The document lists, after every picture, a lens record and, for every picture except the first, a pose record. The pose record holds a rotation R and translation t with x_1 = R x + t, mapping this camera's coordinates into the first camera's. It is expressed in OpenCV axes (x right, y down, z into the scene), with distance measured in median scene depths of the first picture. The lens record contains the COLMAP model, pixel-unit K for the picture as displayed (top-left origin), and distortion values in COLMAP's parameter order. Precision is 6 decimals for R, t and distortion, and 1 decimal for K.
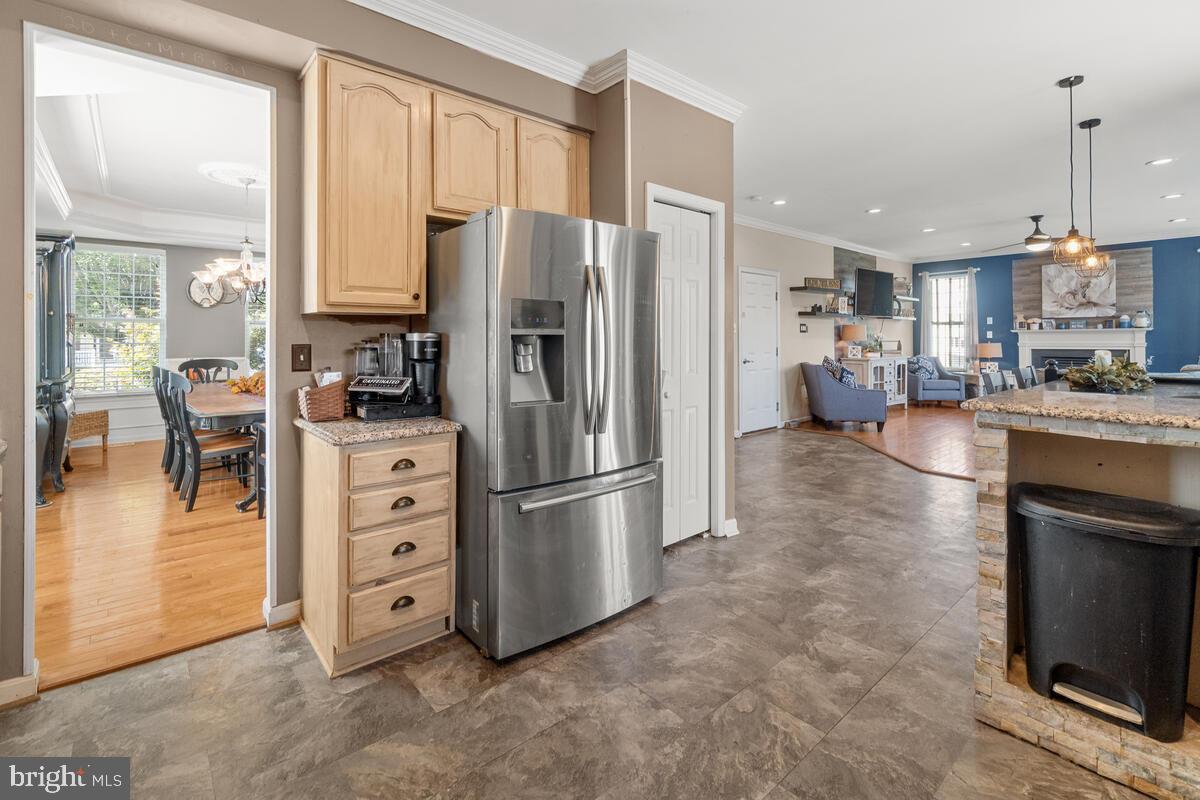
lens RADIAL K [[539.9, 0, 592.6], [0, 539.9, 323.4], [0, 0, 1]] dist [-0.002900, 0.002088]
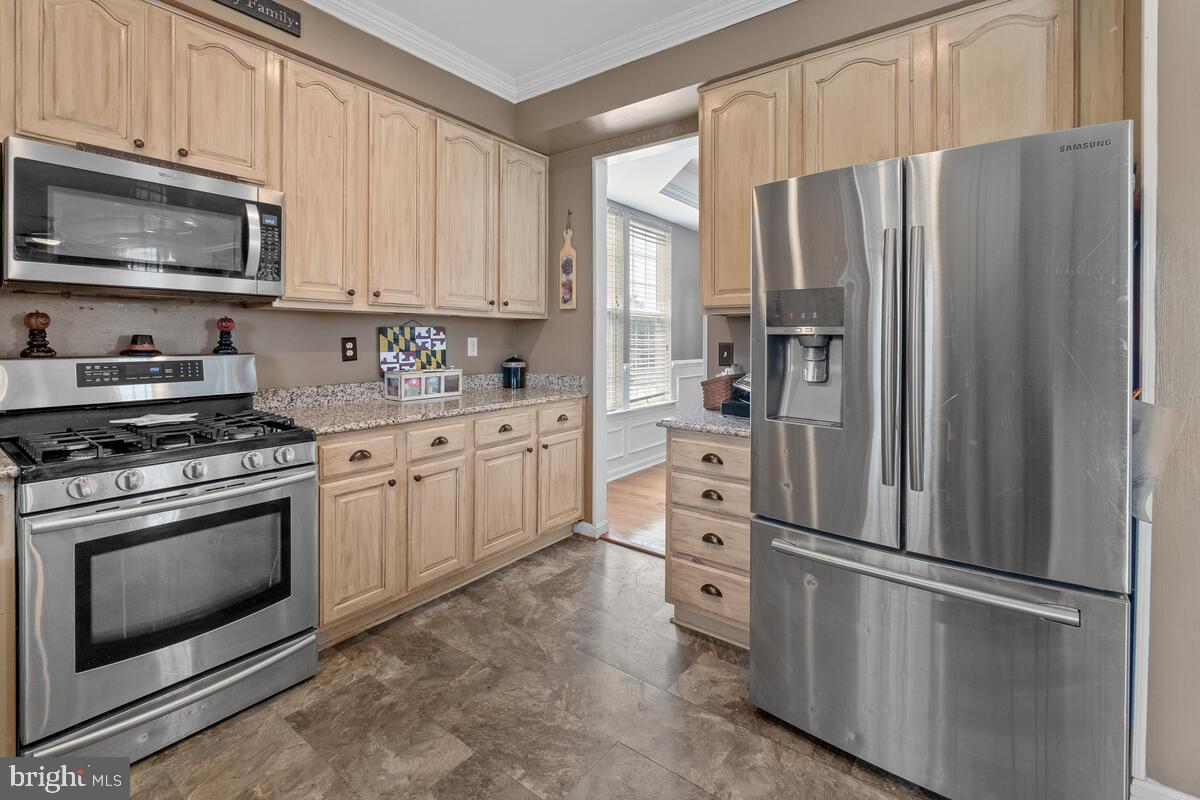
lens RADIAL K [[539.9, 0, 585.9], [0, 539.9, 336.6], [0, 0, 1]] dist [-0.002900, 0.002088]
pose [[0.203244, 0.004819, -0.979116, 0.164733], [0.017838, 0.999804, 0.008624, 0.003242], [0.978966, -0.019219, 0.203118, 0.148371]]
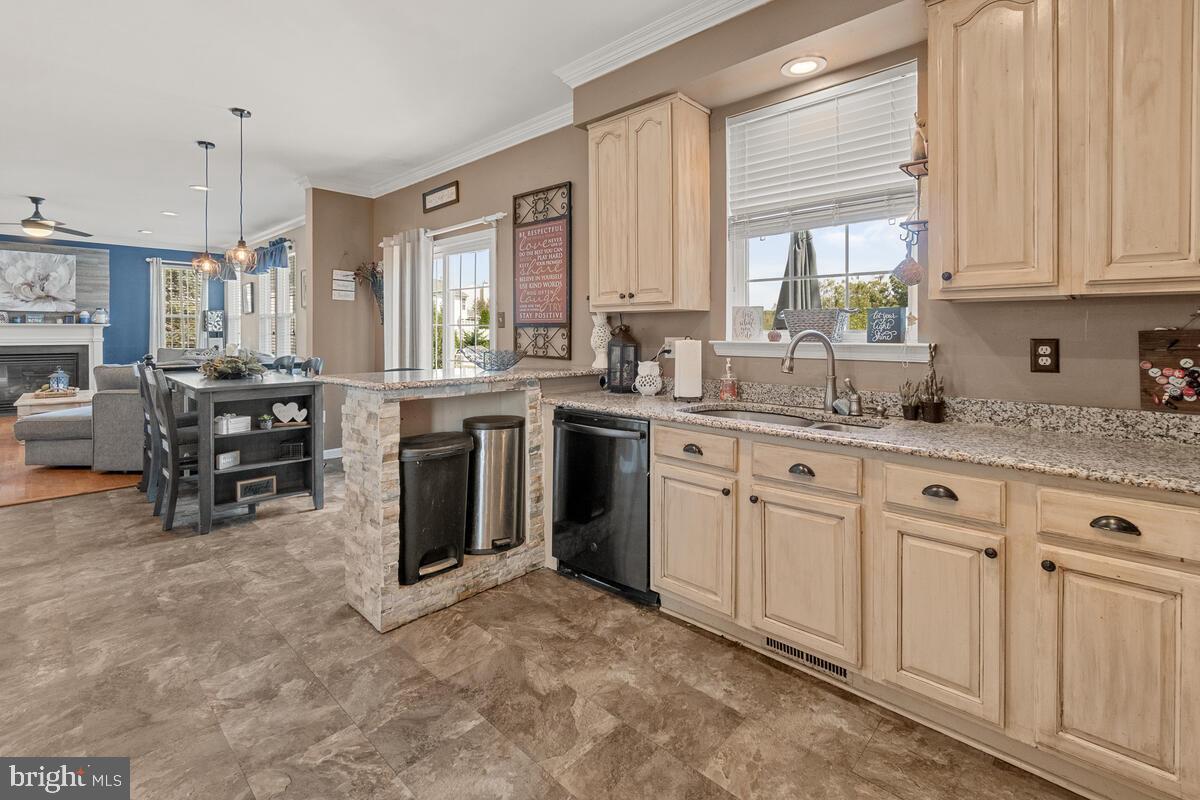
lens RADIAL K [[539.9, 0, 585.4], [0, 539.9, 342.6], [0, 0, 1]] dist [-0.002900, 0.002088]
pose [[-0.093937, -0.011908, 0.995507, -0.129844], [-0.030275, 0.999500, 0.009099, 0.006021], [-0.995118, -0.029284, -0.094251, 0.148312]]
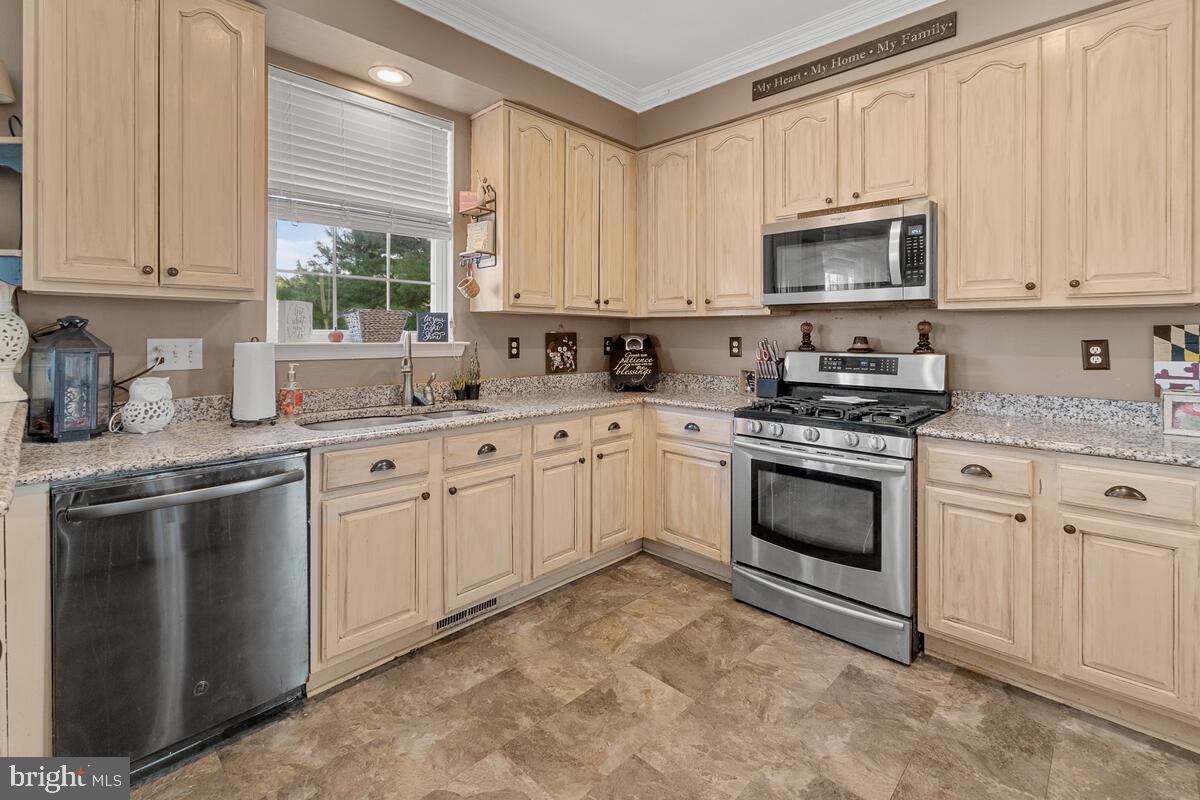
lens RADIAL K [[539.9, 0, 600.2], [0, 539.9, 338.0], [0, 0, 1]] dist [-0.002900, 0.002088]
pose [[-0.995828, -0.001741, -0.091237, 0.065598], [0.000194, 0.999775, -0.021191, 0.008853], [0.091253, -0.021121, -0.995604, 0.320457]]
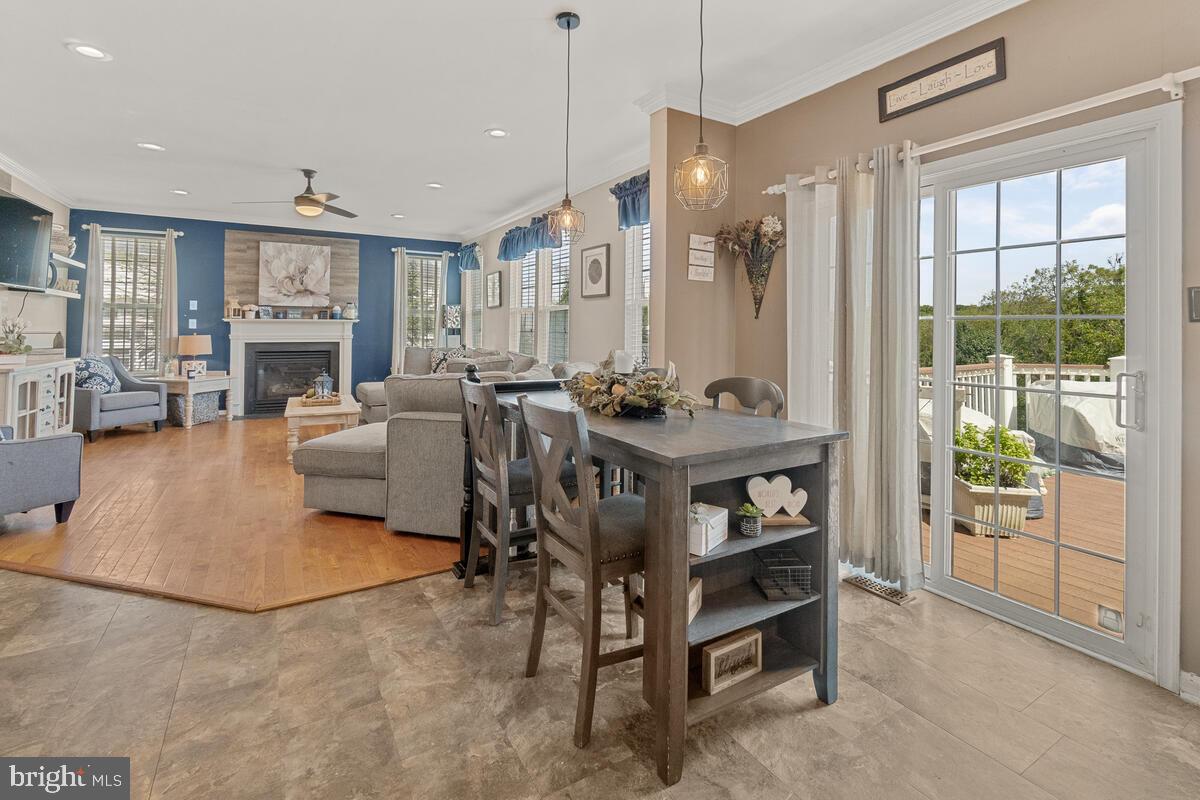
lens RADIAL K [[539.9, 0, 586.5], [0, 539.9, 328.1], [0, 0, 1]] dist [-0.002900, 0.002088]
pose [[0.177534, 0.008967, 0.984074, 0.120652], [-0.034650, 0.999395, -0.002856, 0.011517], [-0.983504, -0.033591, 0.177737, 0.397726]]
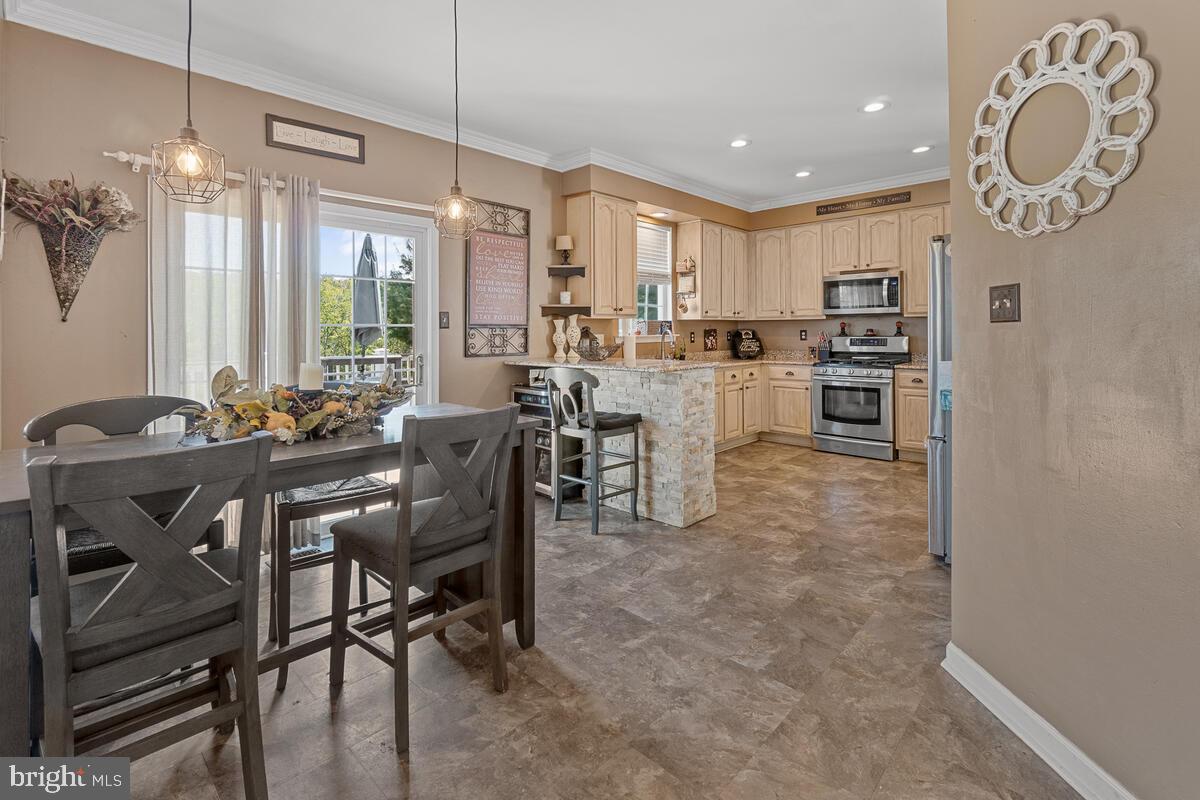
lens RADIAL K [[539.9, 0, 599.6], [0, 539.9, 342.3], [0, 0, 1]] dist [-0.002900, 0.002088]
pose [[-0.994747, 0.016085, -0.101097, 0.304352], [0.016579, 0.999854, -0.004048, 0.015686], [0.101017, -0.005702, -0.994868, 0.678948]]
